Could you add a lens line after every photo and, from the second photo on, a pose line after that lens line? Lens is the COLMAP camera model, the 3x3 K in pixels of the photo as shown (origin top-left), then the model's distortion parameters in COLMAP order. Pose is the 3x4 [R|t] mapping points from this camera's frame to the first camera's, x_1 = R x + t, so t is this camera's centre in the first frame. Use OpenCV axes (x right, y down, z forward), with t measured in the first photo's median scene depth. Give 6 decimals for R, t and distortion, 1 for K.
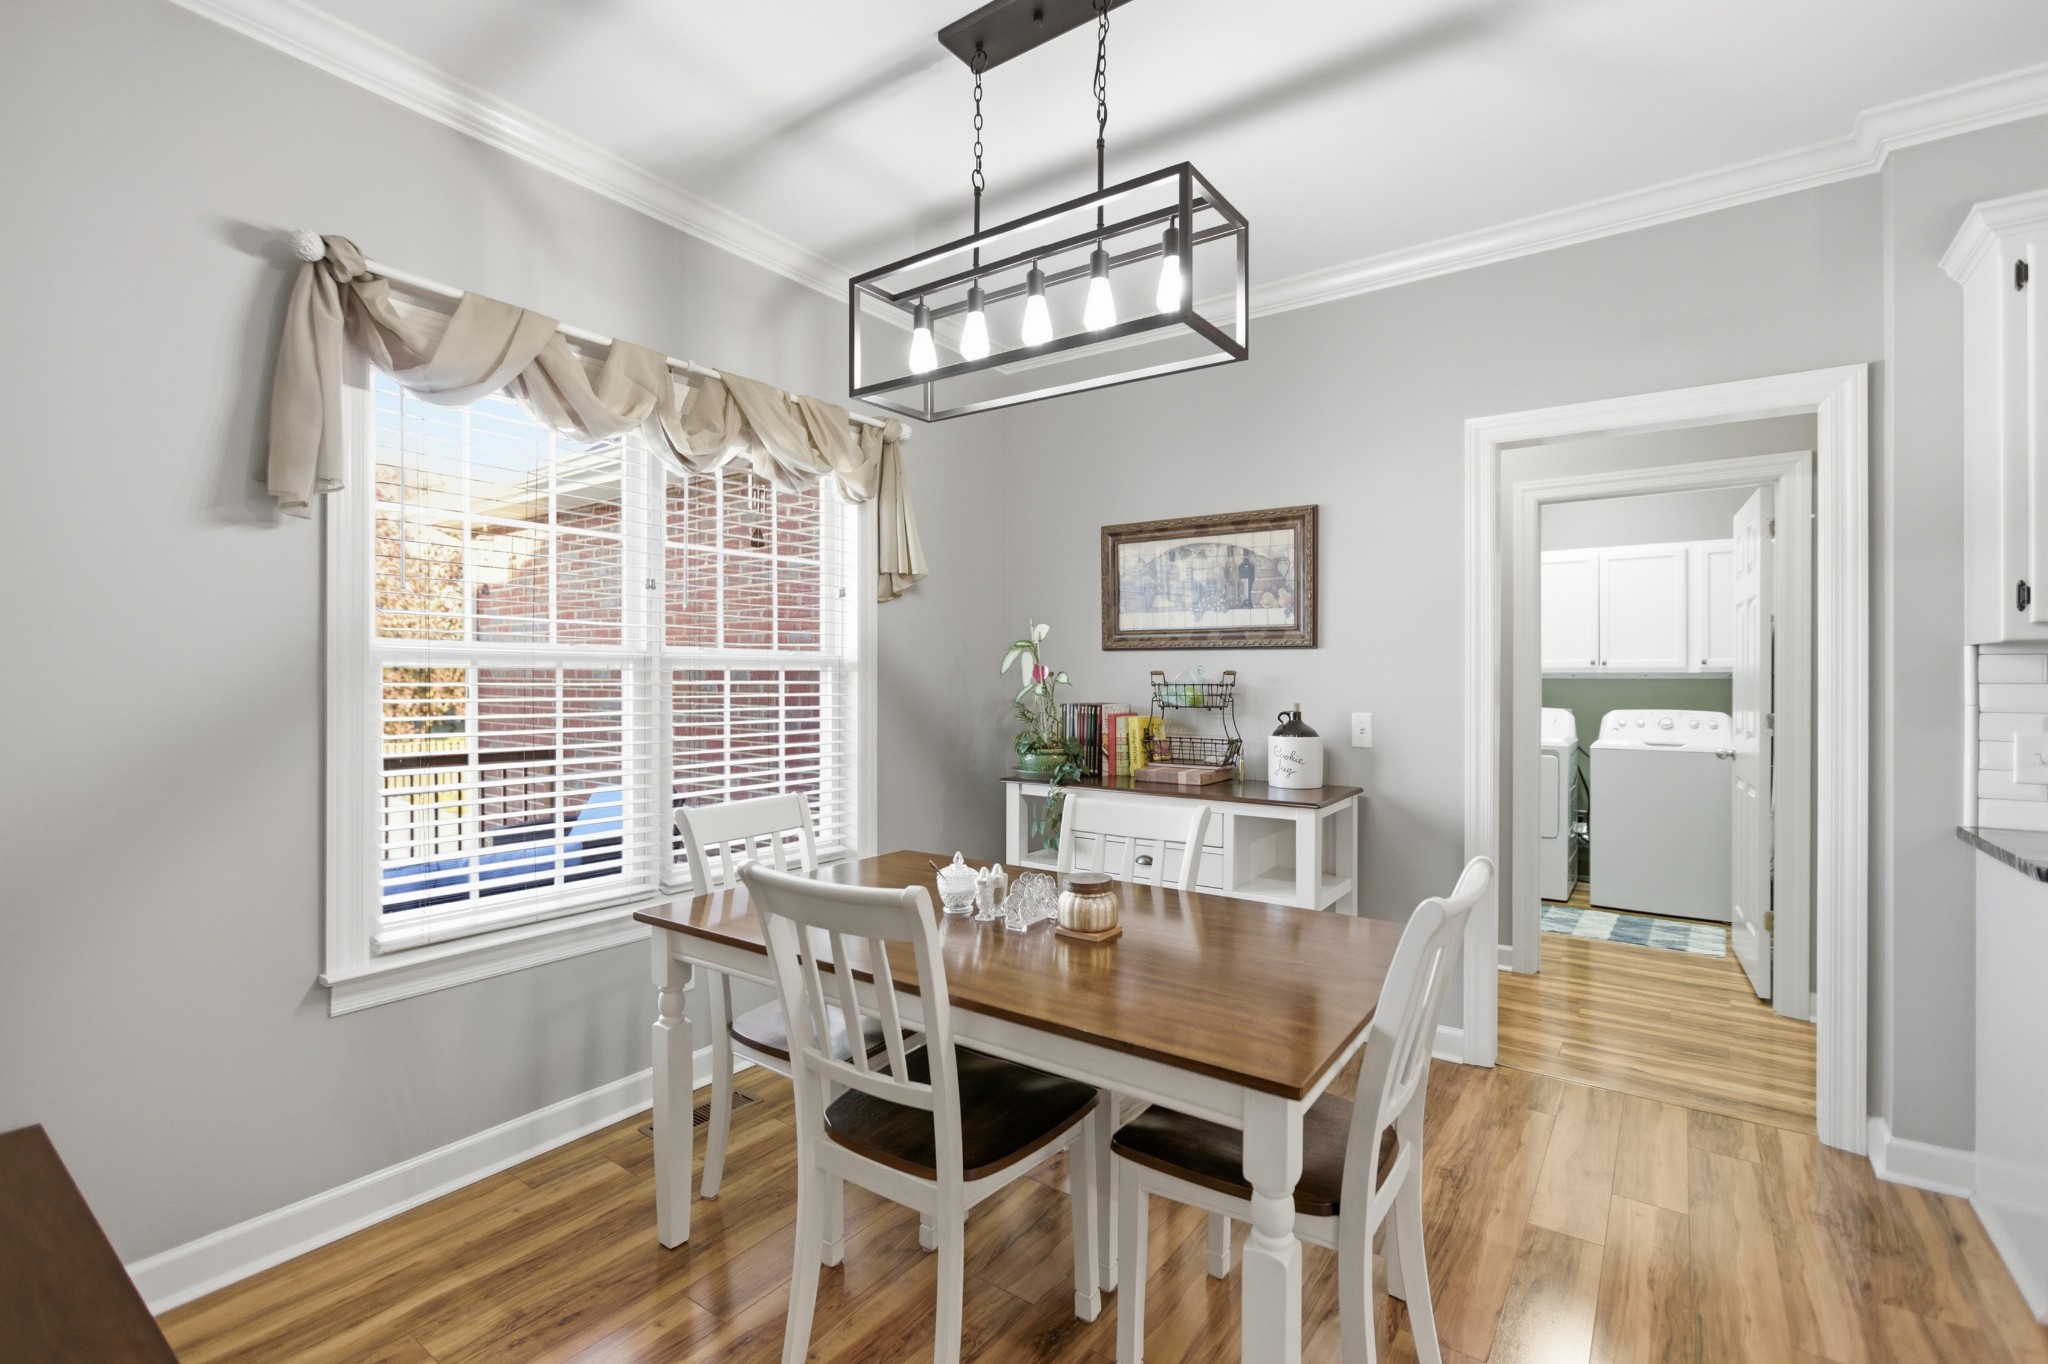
lens RADIAL K [[923.7, 0, 1013.9], [0, 923.7, 675.4], [0, 0, 1]] dist [-0.020079, 0.012536]
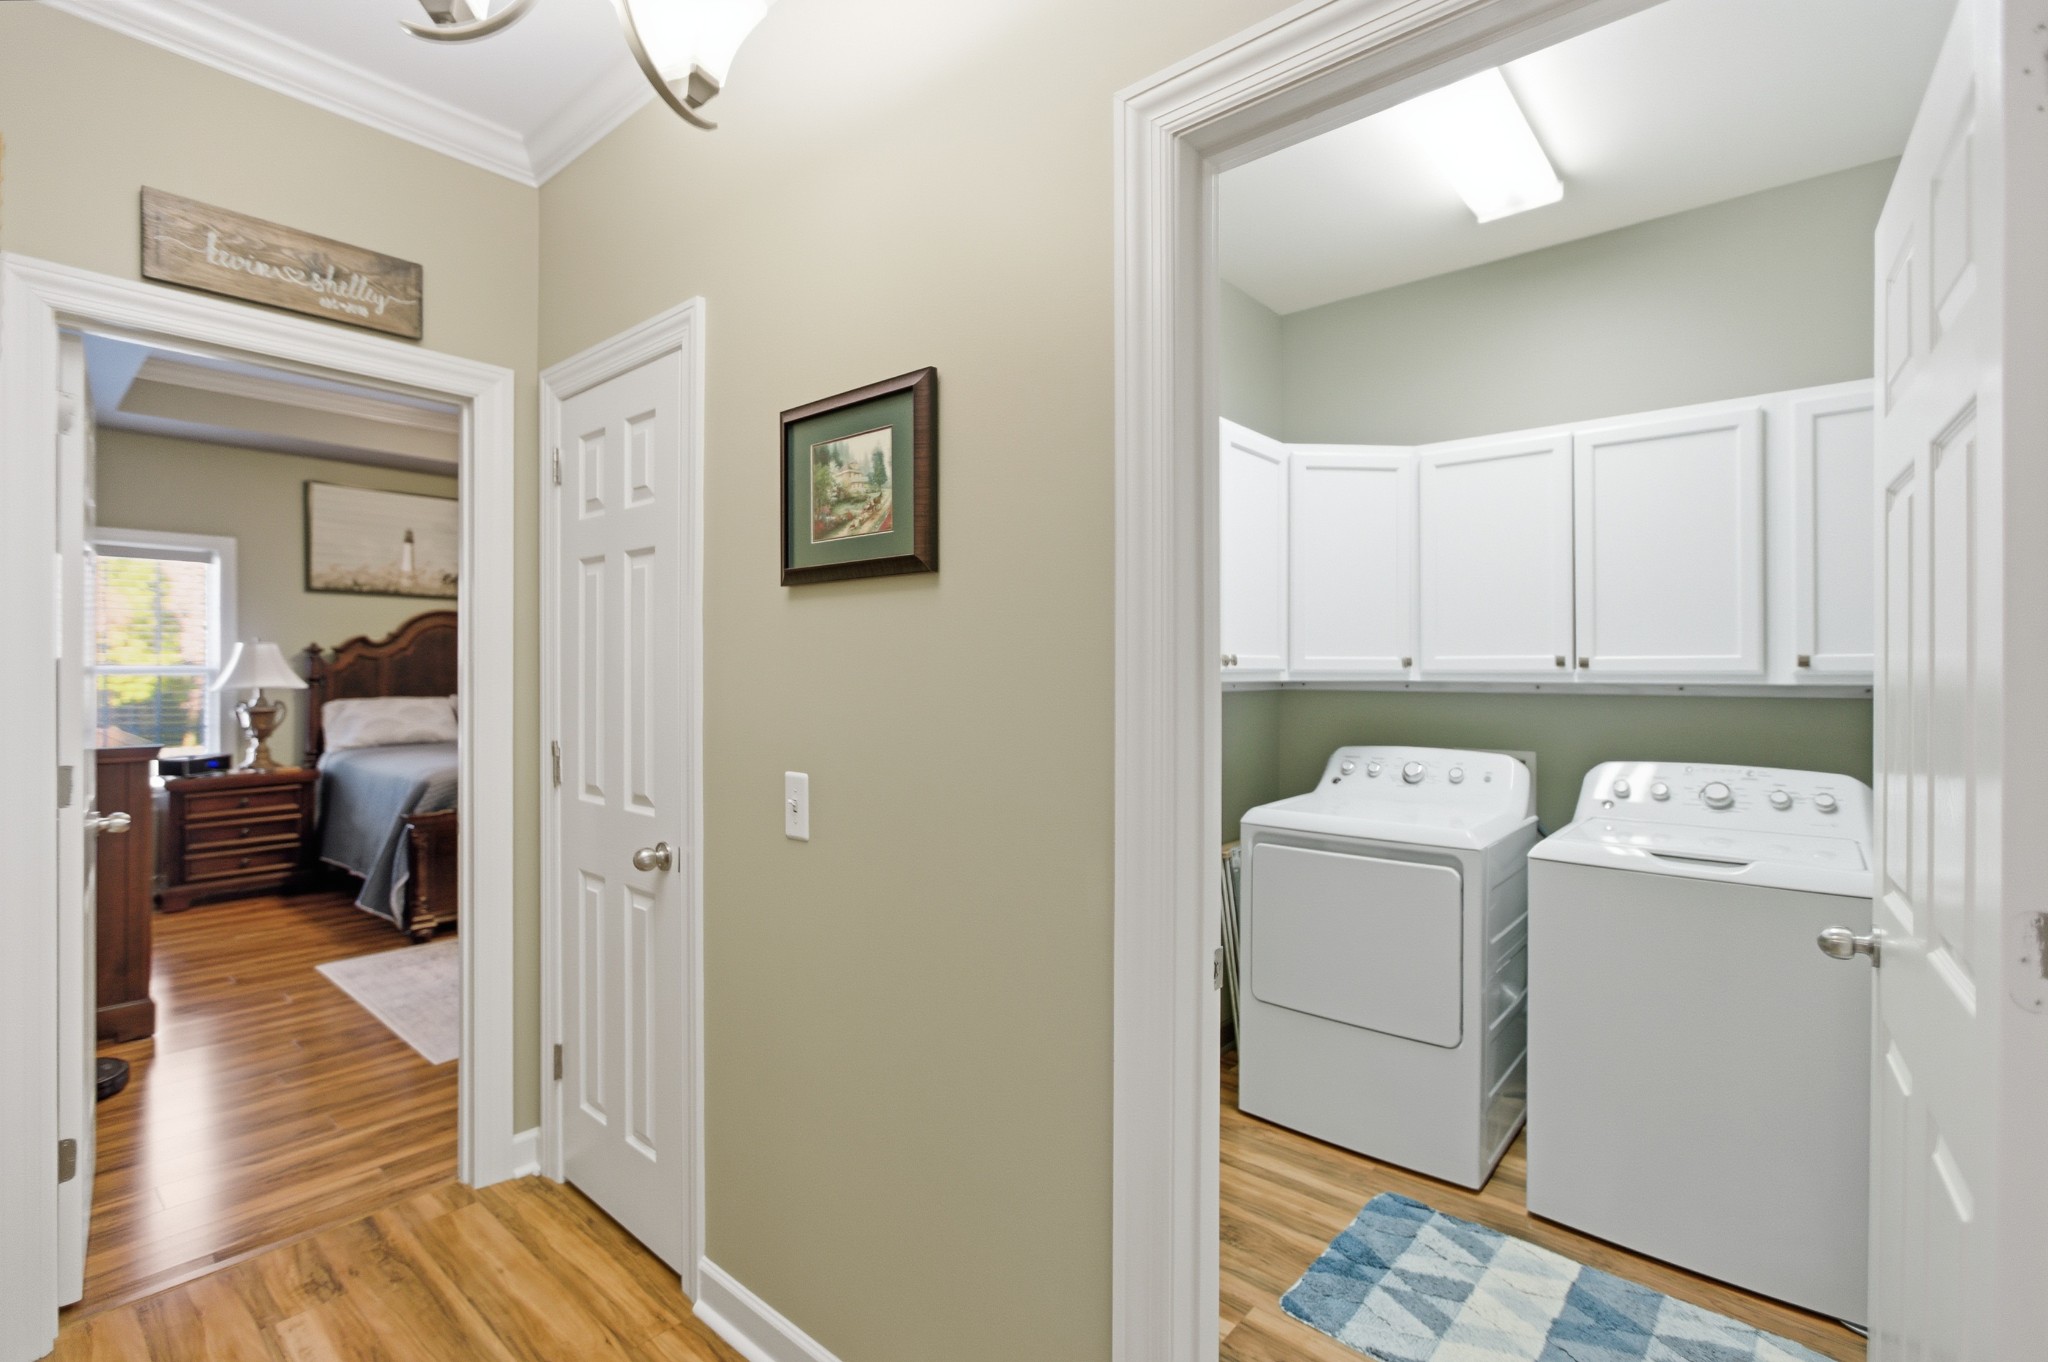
lens RADIAL K [[925.0, 0, 1024.2], [0, 925.0, 671.1], [0, 0, 1]] dist [0.000977, 0.001056]
pose [[0.996937, -0.001230, -0.078202, 0.526817], [0.001434, 0.999996, 0.002542, -0.014993], [0.078199, -0.002647, 0.996934, 0.671011]]
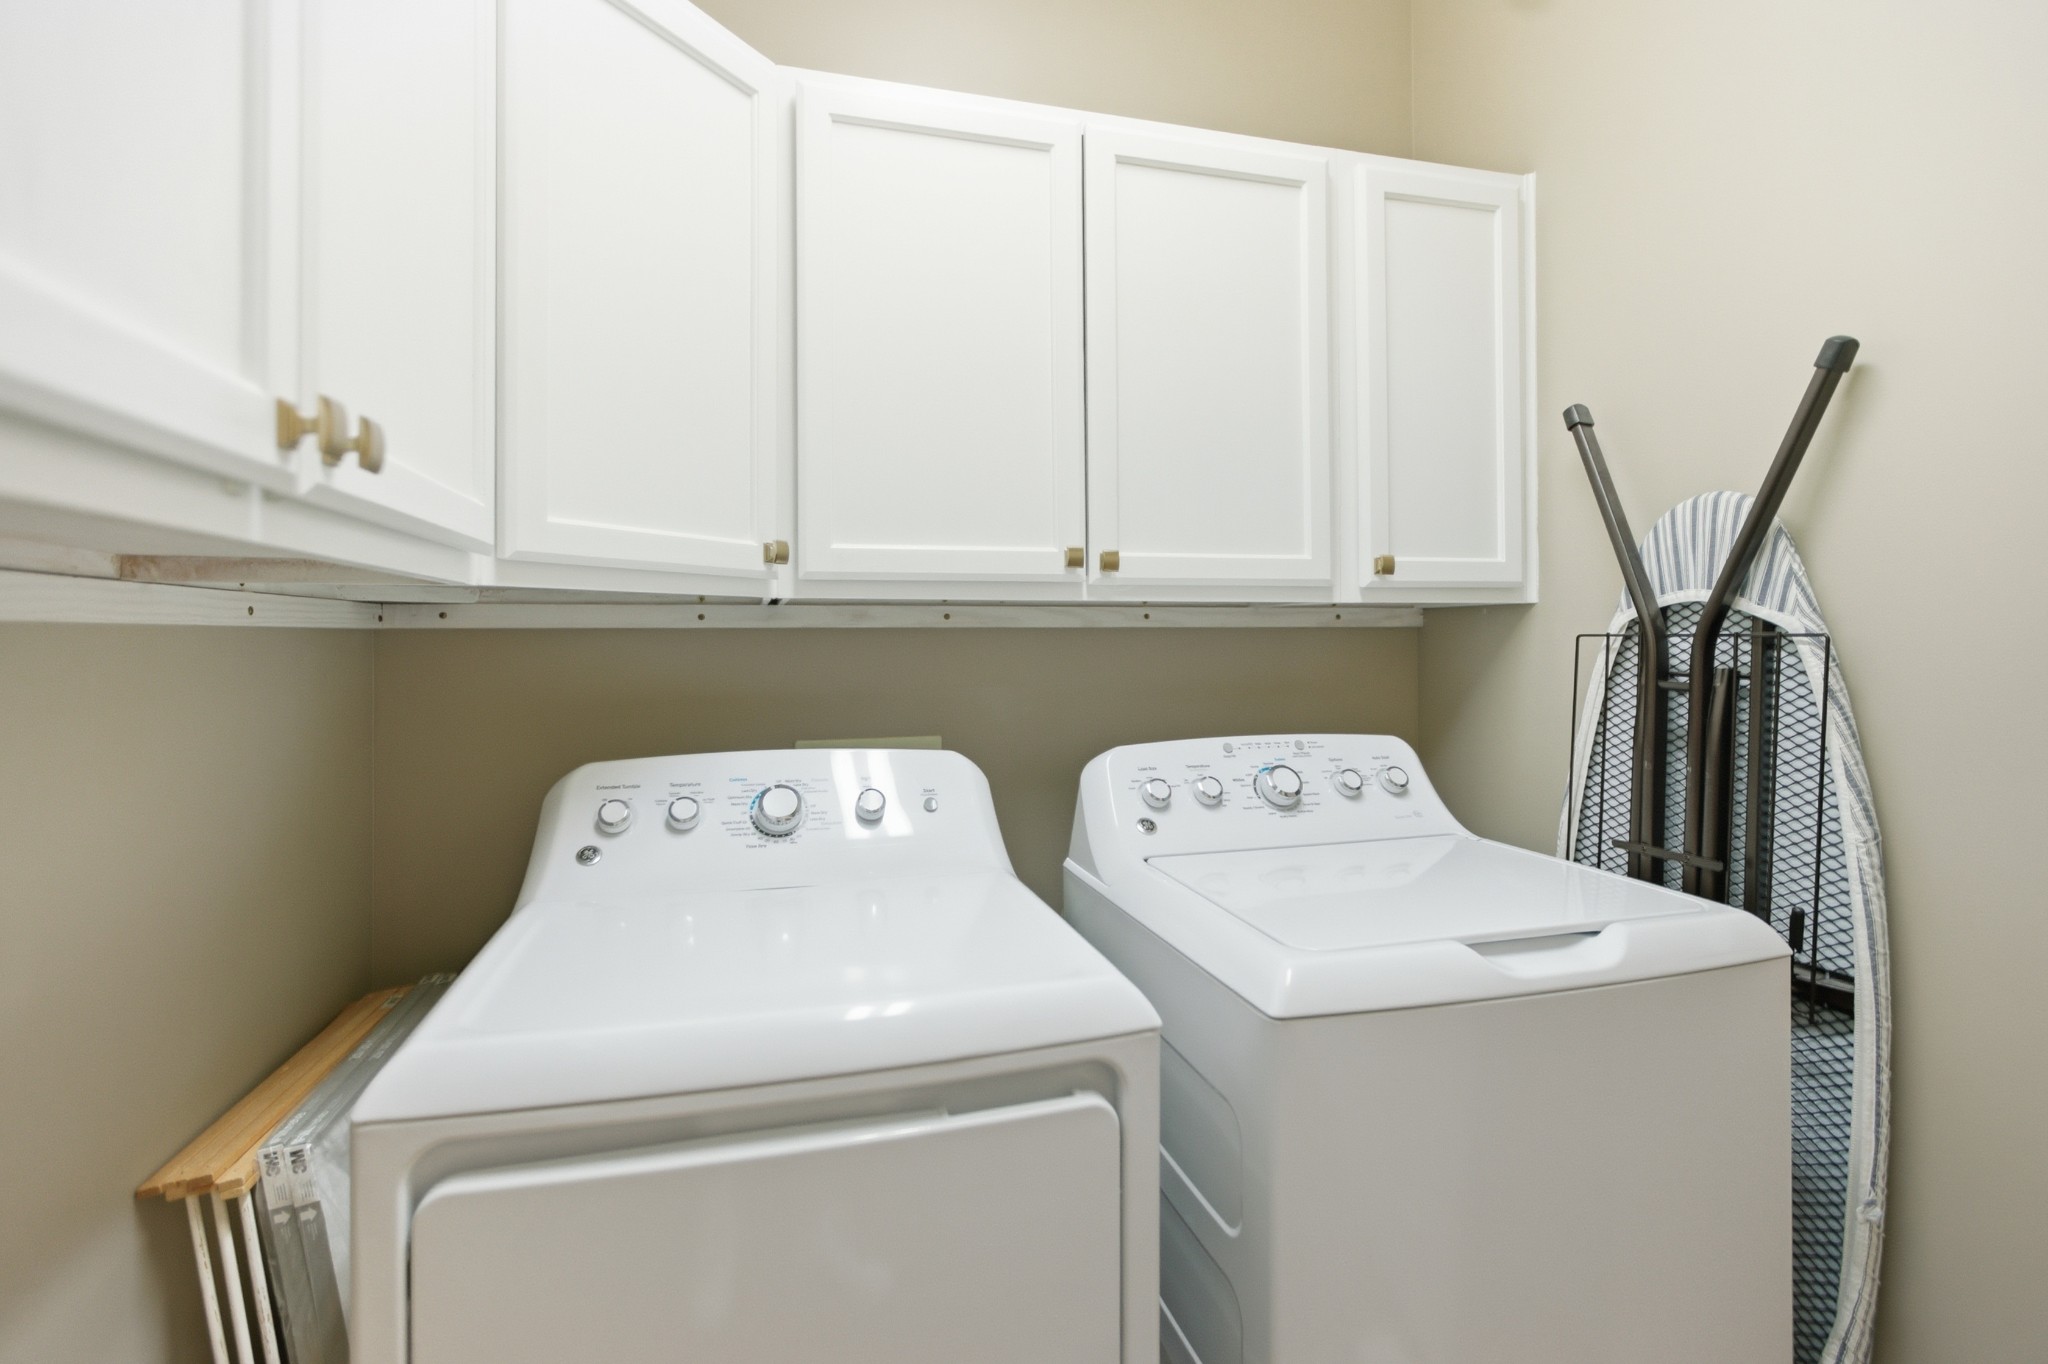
lens RADIAL K [[959.6, 0, 1020.2], [0, 959.6, 632.3], [0, 0, 1]] dist [-0.001579, 0.000058]
pose [[0.625515, -0.002746, 0.780207, 0.571285], [0.005413, 0.999985, -0.000821, 0.007534], [-0.780194, 0.004736, 0.625520, 1.154960]]
